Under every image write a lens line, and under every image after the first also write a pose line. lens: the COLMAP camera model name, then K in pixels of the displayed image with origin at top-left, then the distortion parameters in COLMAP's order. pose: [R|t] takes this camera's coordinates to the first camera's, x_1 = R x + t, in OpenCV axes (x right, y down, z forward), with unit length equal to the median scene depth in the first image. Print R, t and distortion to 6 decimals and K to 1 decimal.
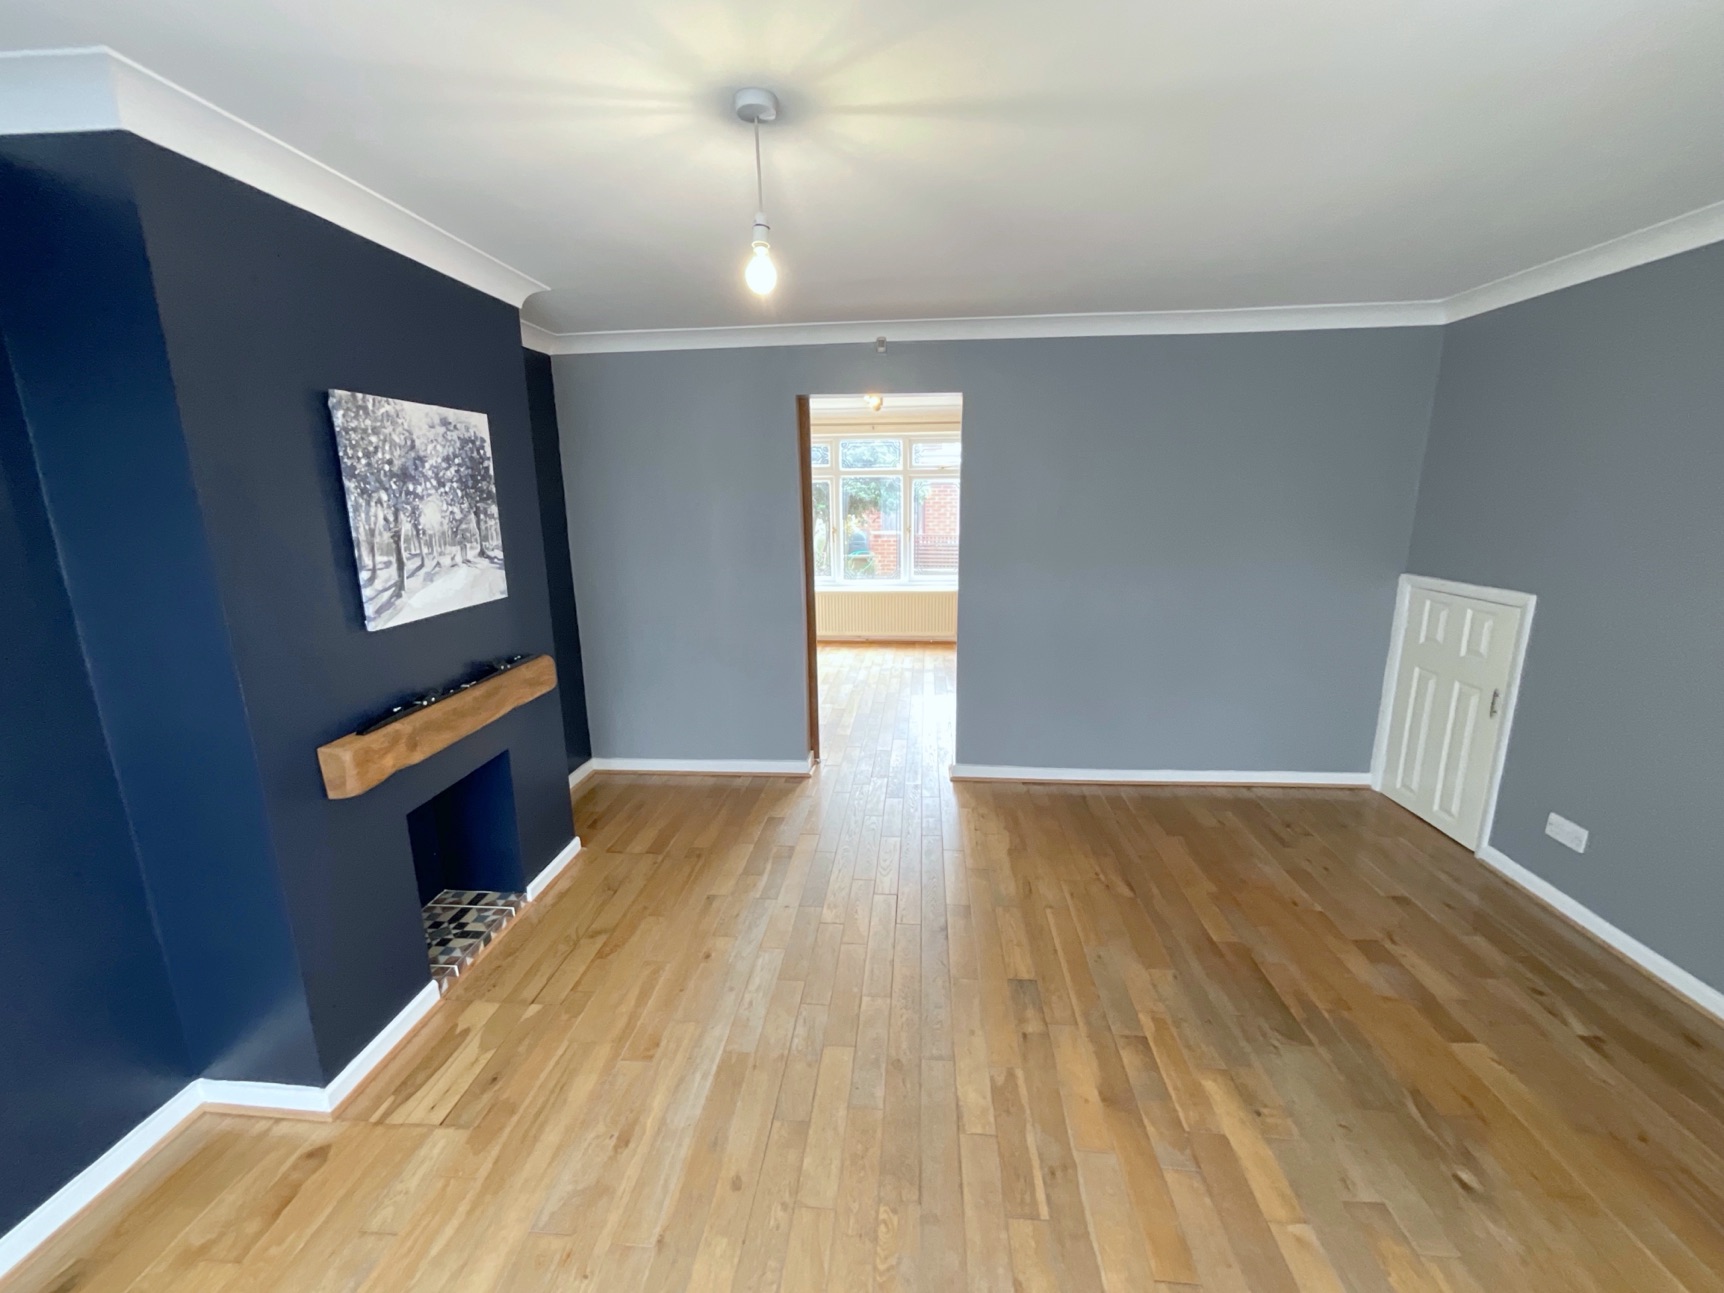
lens RADIAL K [[698.9, 0, 857.5], [0, 698.9, 645.3], [0, 0, 1]] dist [-0.006330, 0.003227]
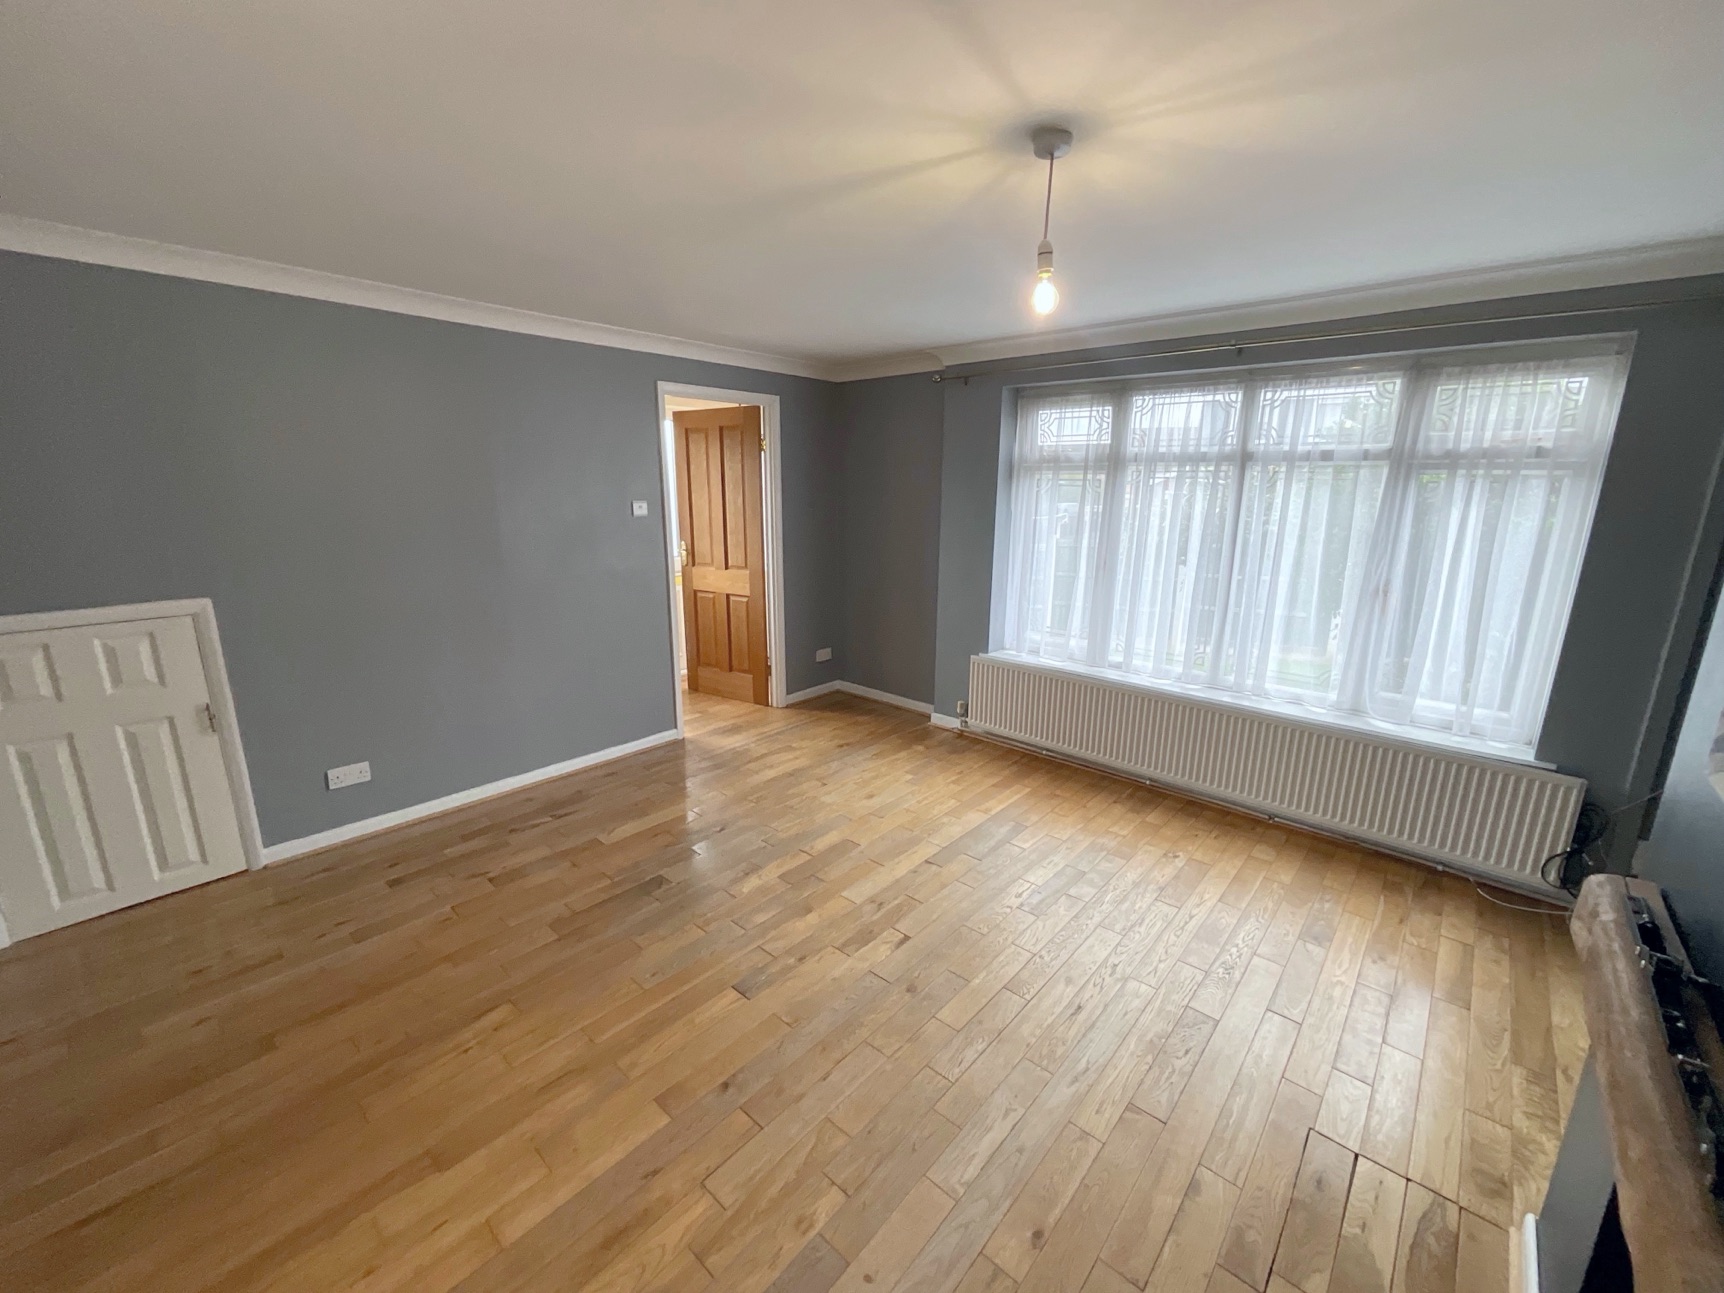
lens RADIAL K [[698.9, 0, 862.6], [0, 698.9, 645.4], [0, 0, 1]] dist [-0.006330, 0.003227]
pose [[-0.804804, -0.131983, 0.578680, -0.414064], [0.130572, 0.911710, 0.389533, -0.332239], [-0.579000, 0.389057, -0.716515, 1.452961]]
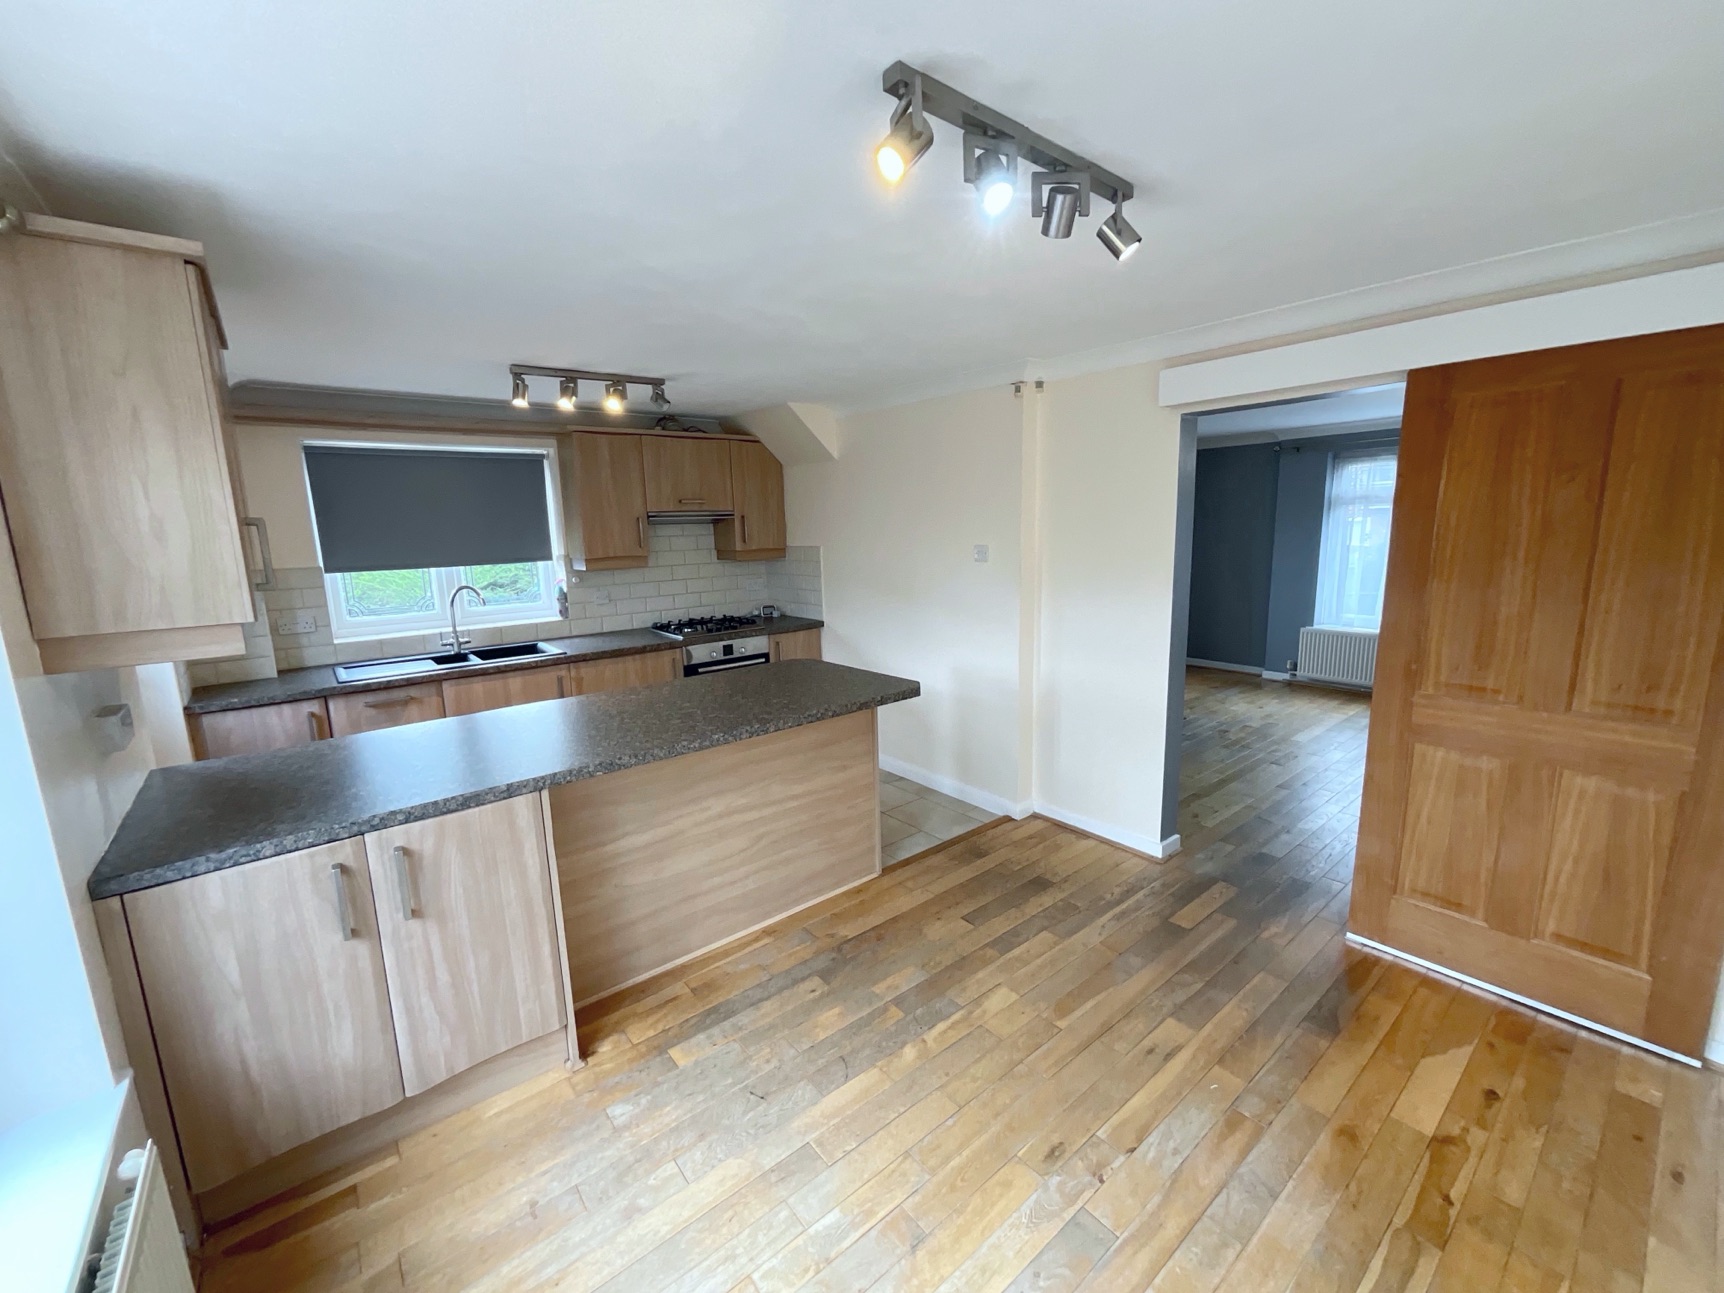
lens RADIAL K [[698.9, 0, 859.2], [0, 698.9, 648.4], [0, 0, 1]] dist [-0.006330, 0.003227]
pose [[-0.696202, -0.090922, 0.712064, -0.332118], [0.193242, 0.931591, 0.307890, -0.685563], [-0.691346, 0.351955, -0.631006, 3.046159]]
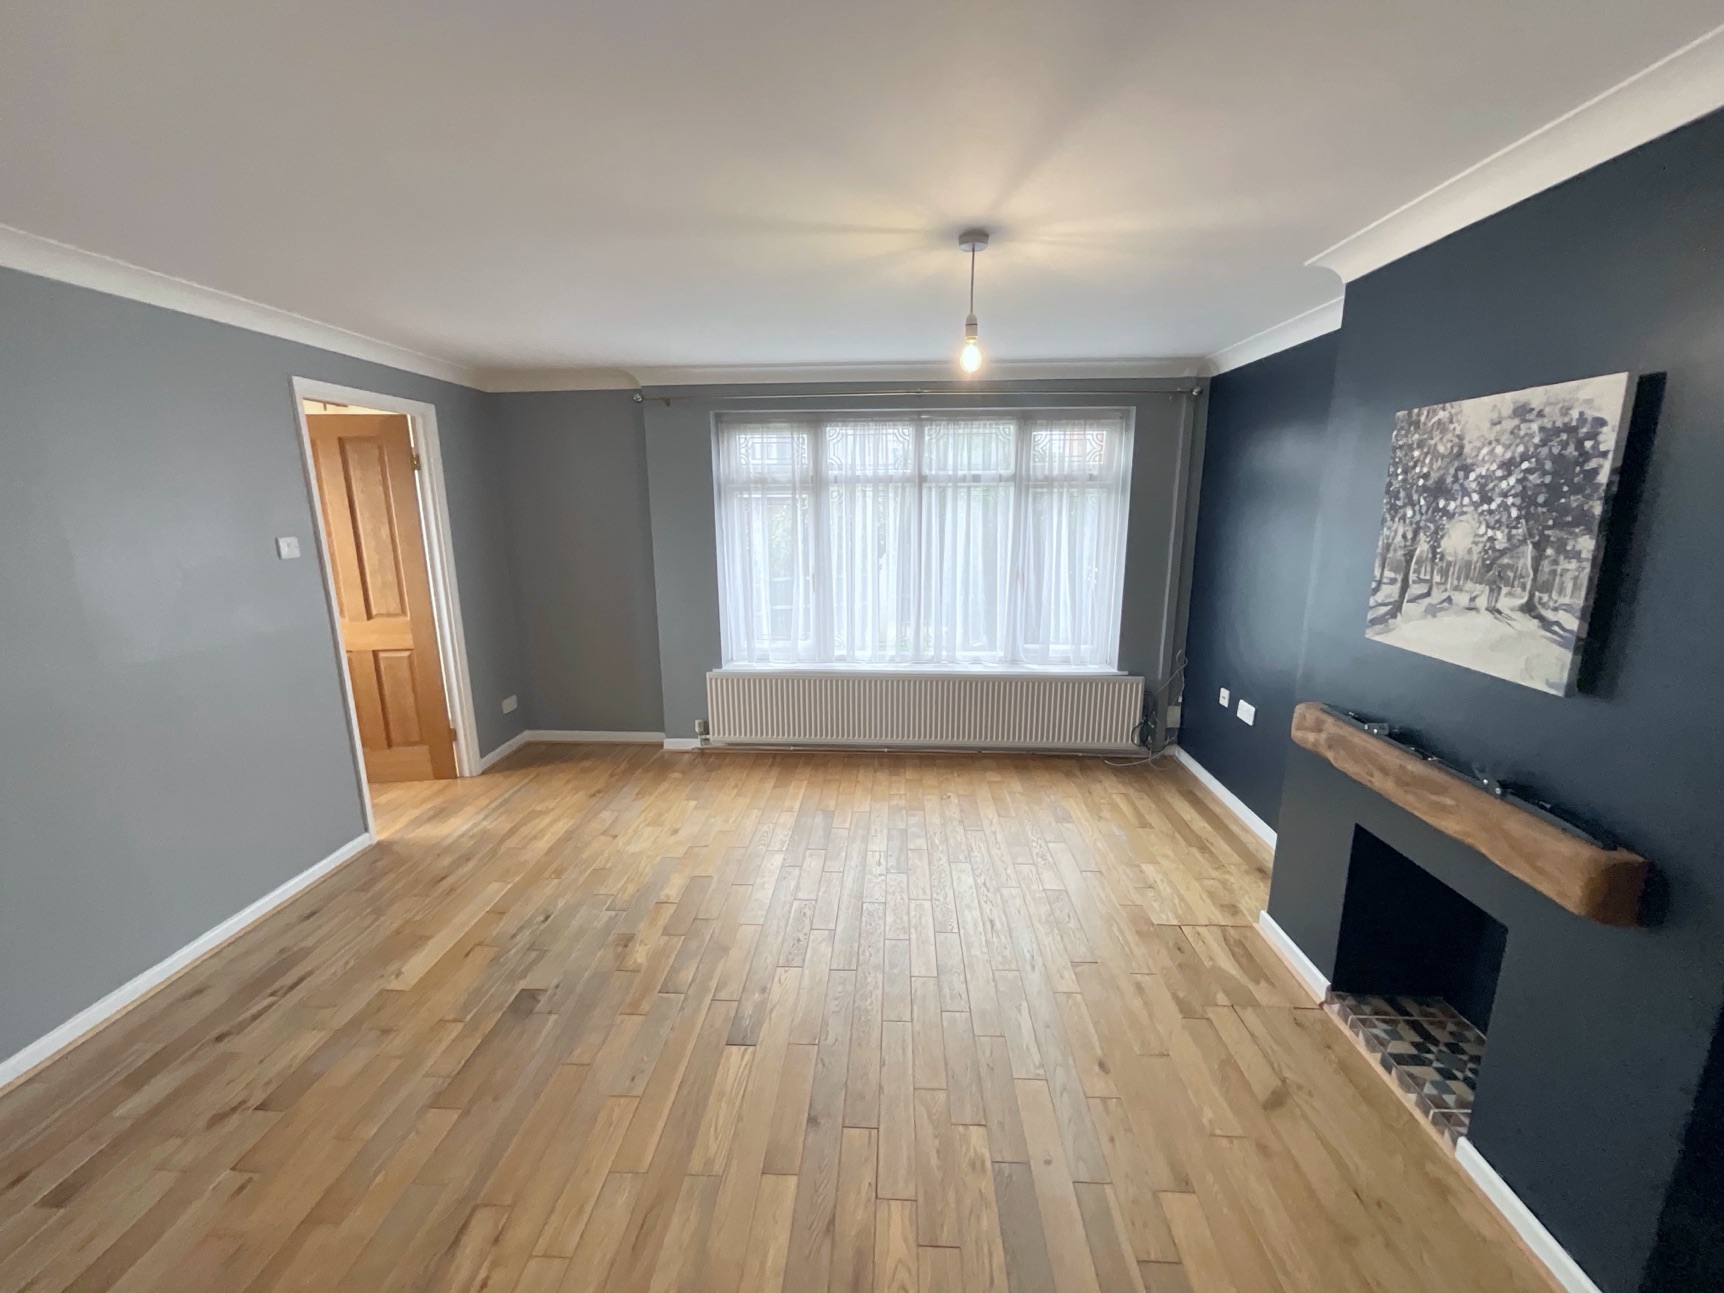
lens RADIAL K [[698.9, 0, 862.2], [0, 698.9, 645.8], [0, 0, 1]] dist [-0.006330, 0.003227]
pose [[-0.999039, 0.026142, -0.035182, 0.096549], [0.009109, 0.908977, 0.416746, -0.396001], [0.042874, 0.416025, -0.908342, 1.673190]]
